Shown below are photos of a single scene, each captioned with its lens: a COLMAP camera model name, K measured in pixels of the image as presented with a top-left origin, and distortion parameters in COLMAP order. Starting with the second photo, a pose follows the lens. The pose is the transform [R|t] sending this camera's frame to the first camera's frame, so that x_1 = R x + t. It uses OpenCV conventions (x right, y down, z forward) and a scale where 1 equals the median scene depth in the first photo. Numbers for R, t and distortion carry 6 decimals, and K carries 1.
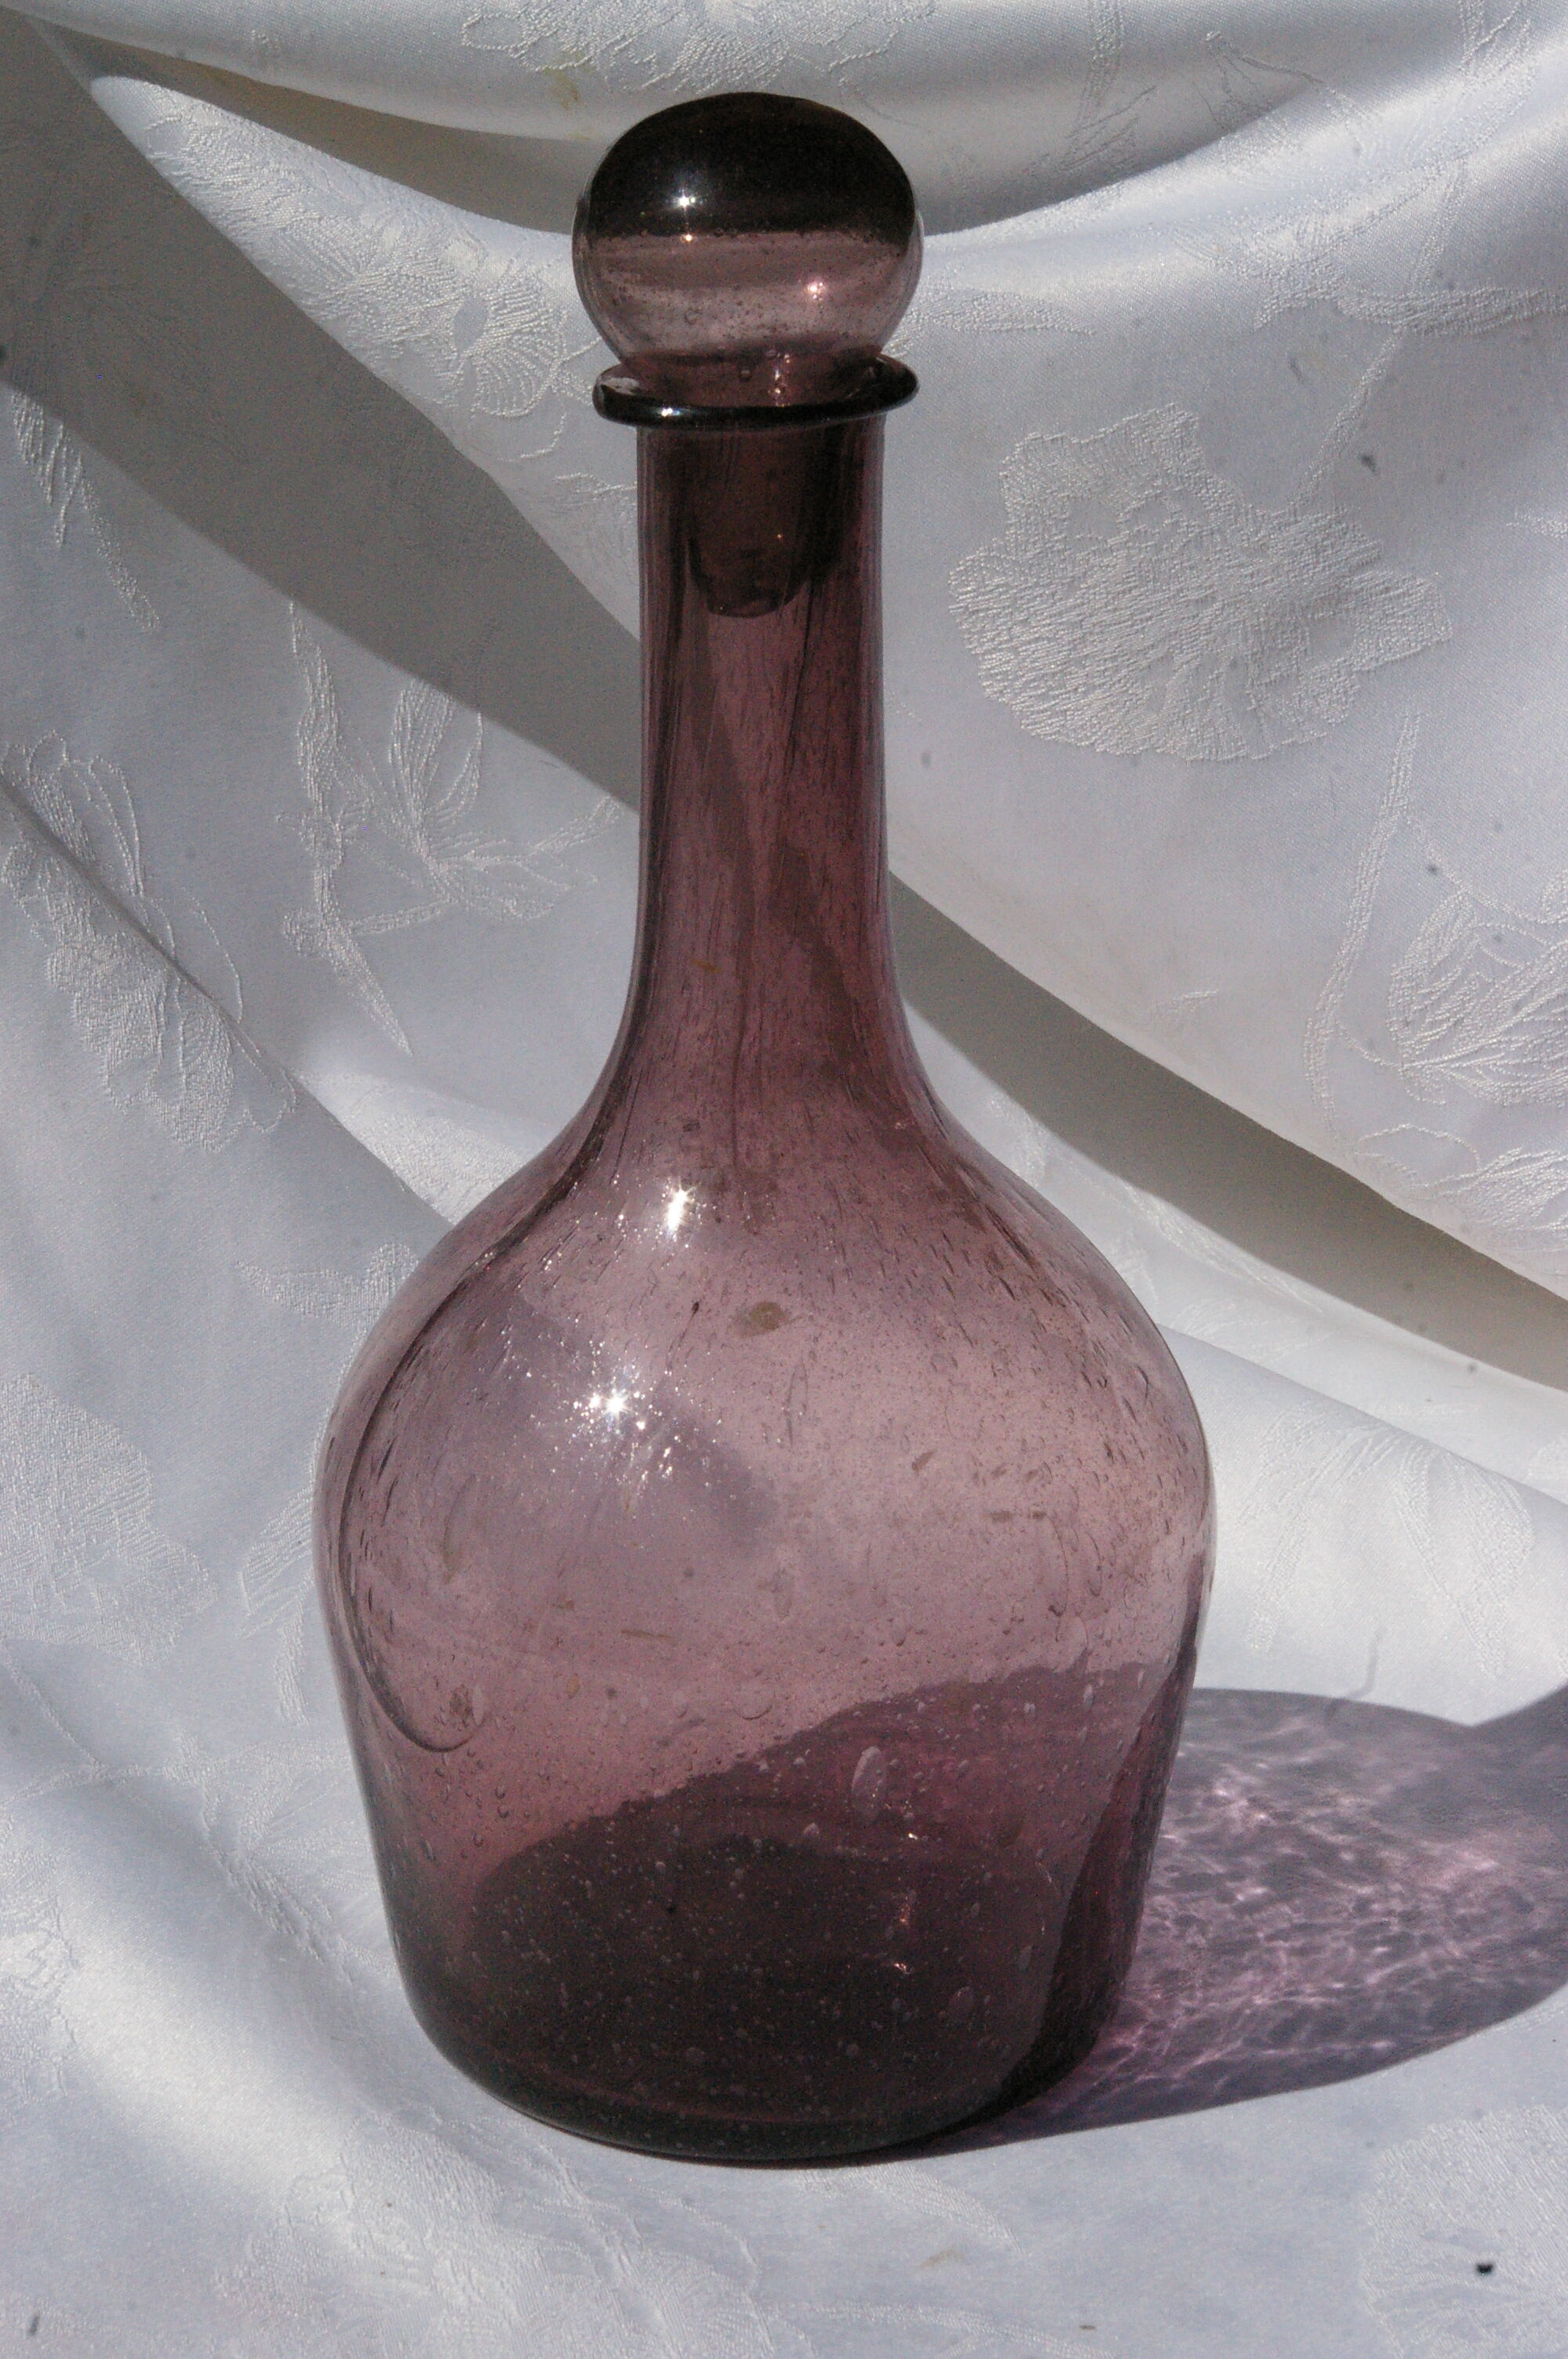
lens RADIAL K [[3797.0, 0, 784.0], [0, 3797.0, 1179.5], [0, 0, 1]] dist [0.054408, 0.141165]
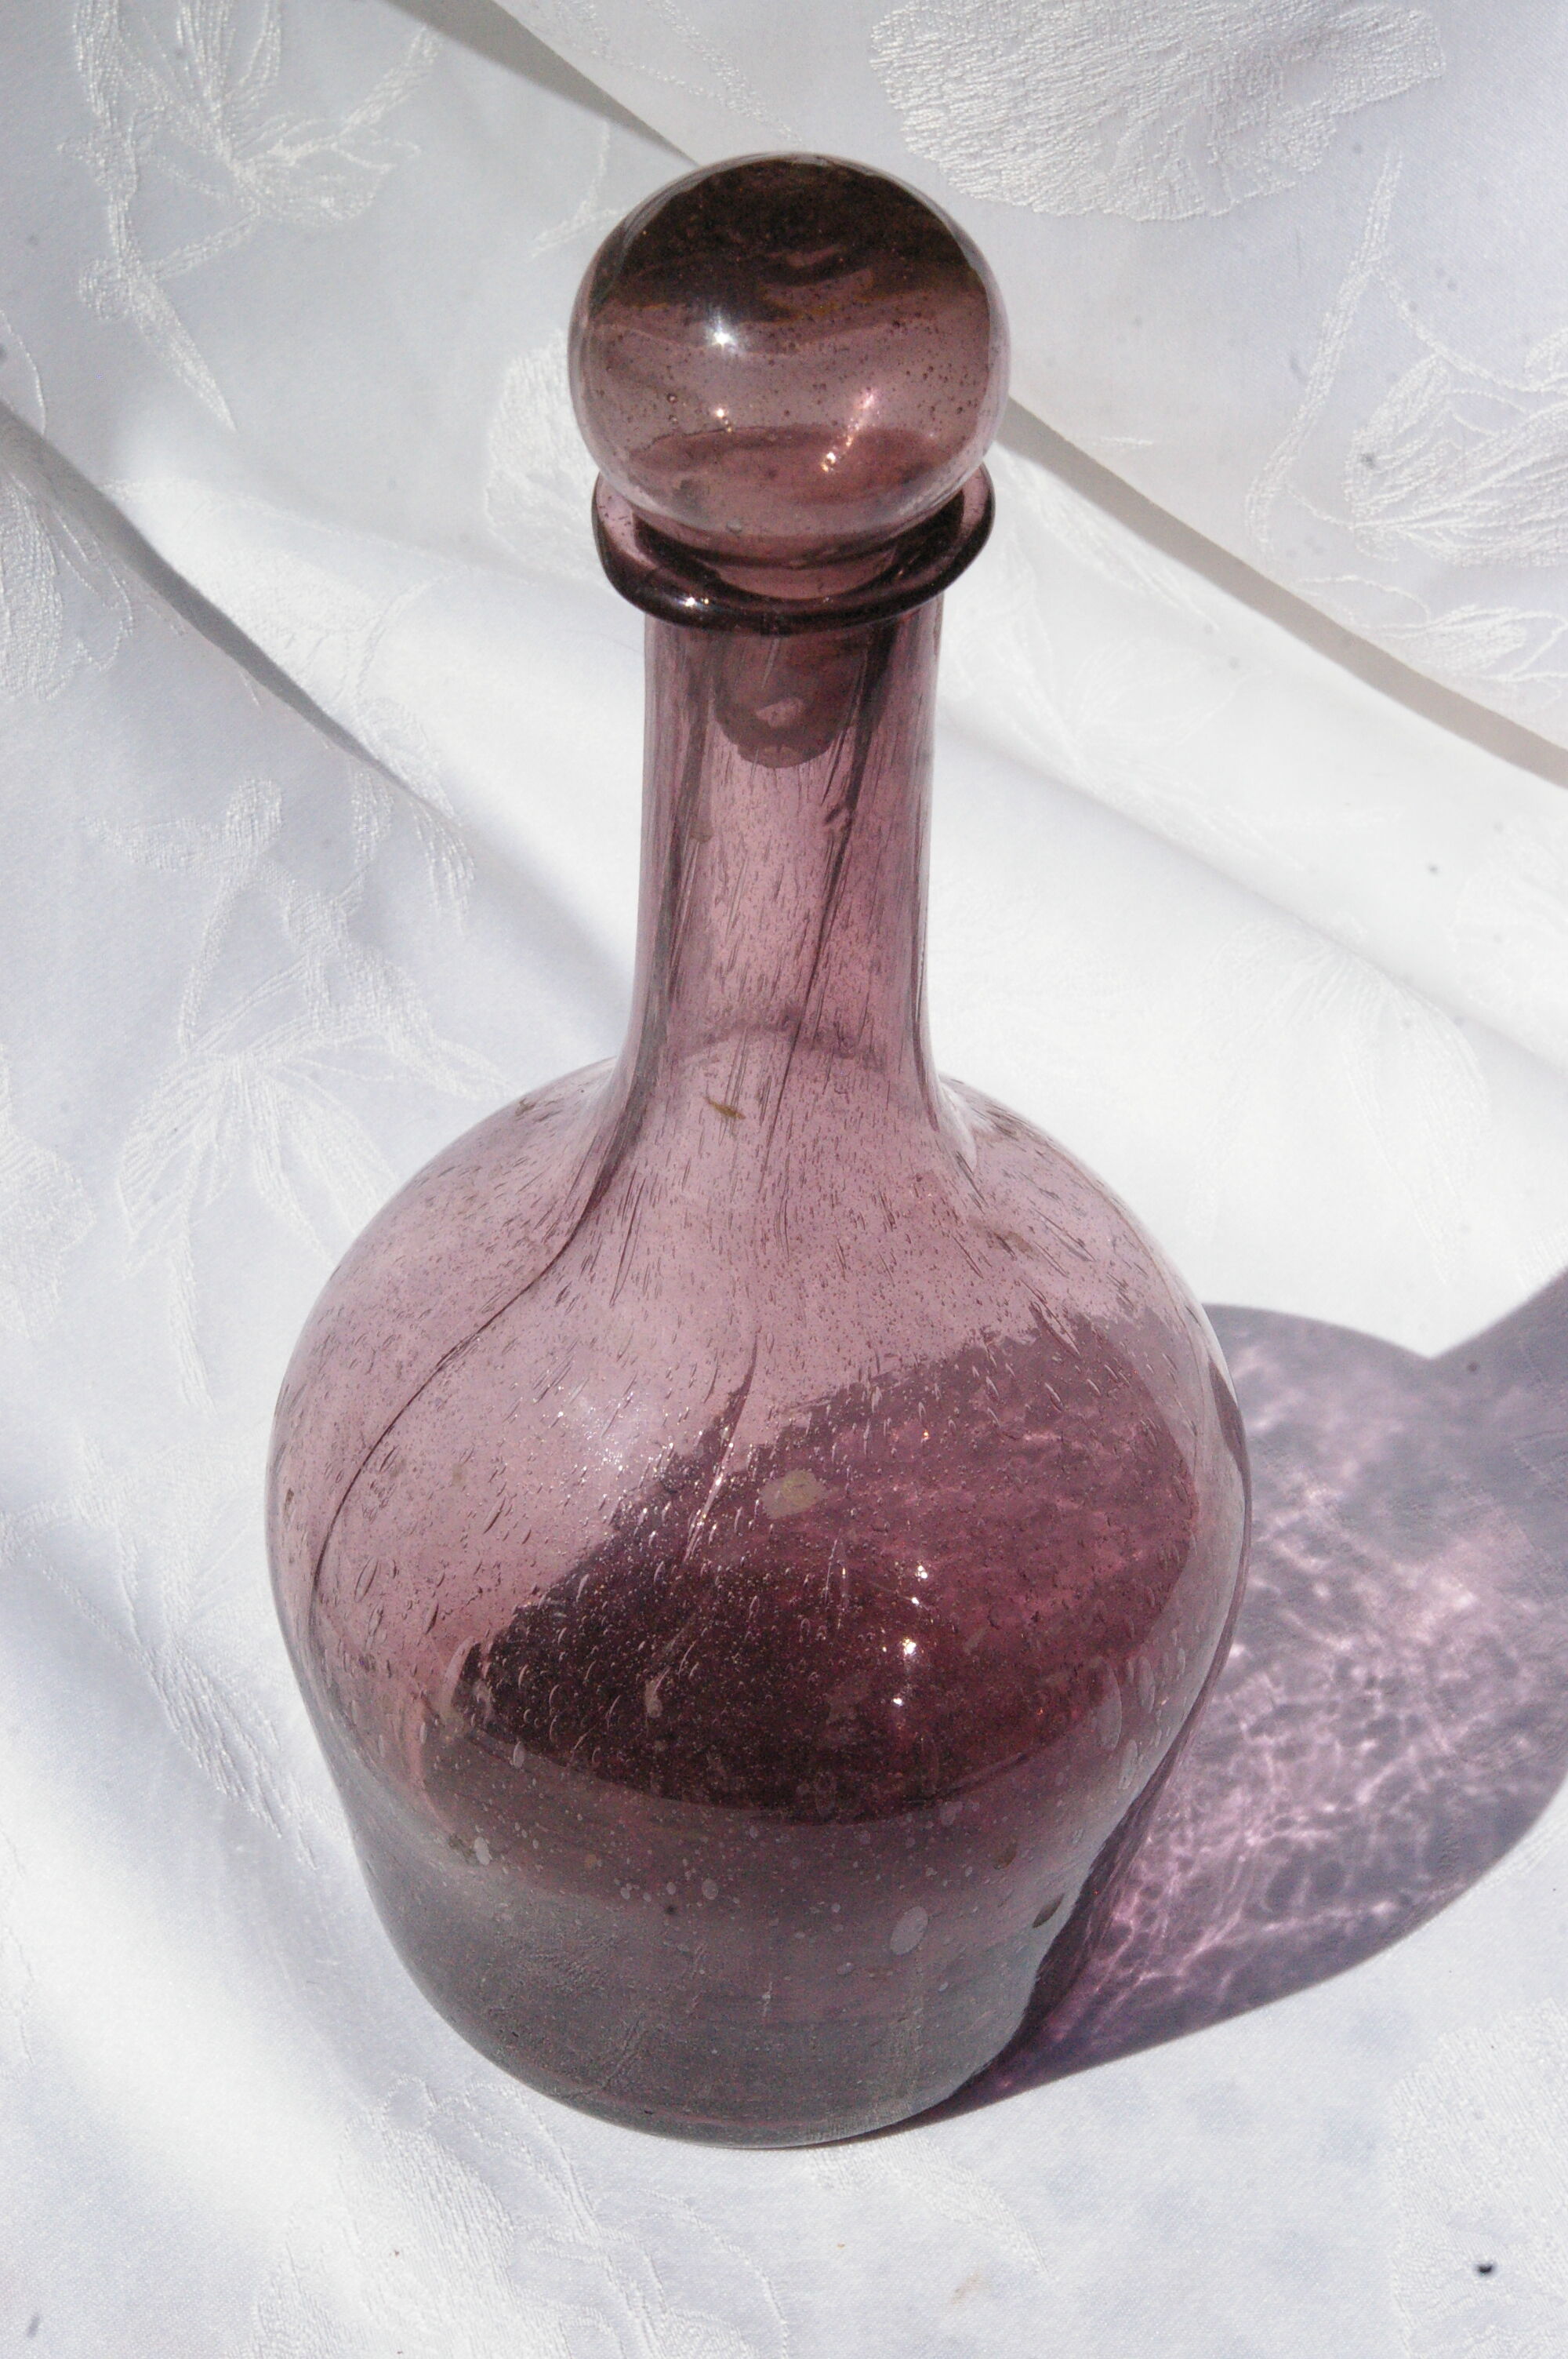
lens RADIAL K [[3797.0, 0, 784.0], [0, 3797.0, 1179.5], [0, 0, 1]] dist [0.054408, 0.141165]
pose [[0.997614, -0.029241, 0.062547, -0.046012], [0.007160, 0.944821, 0.327508, -0.240473], [-0.068672, -0.326279, 0.942776, 0.134866]]
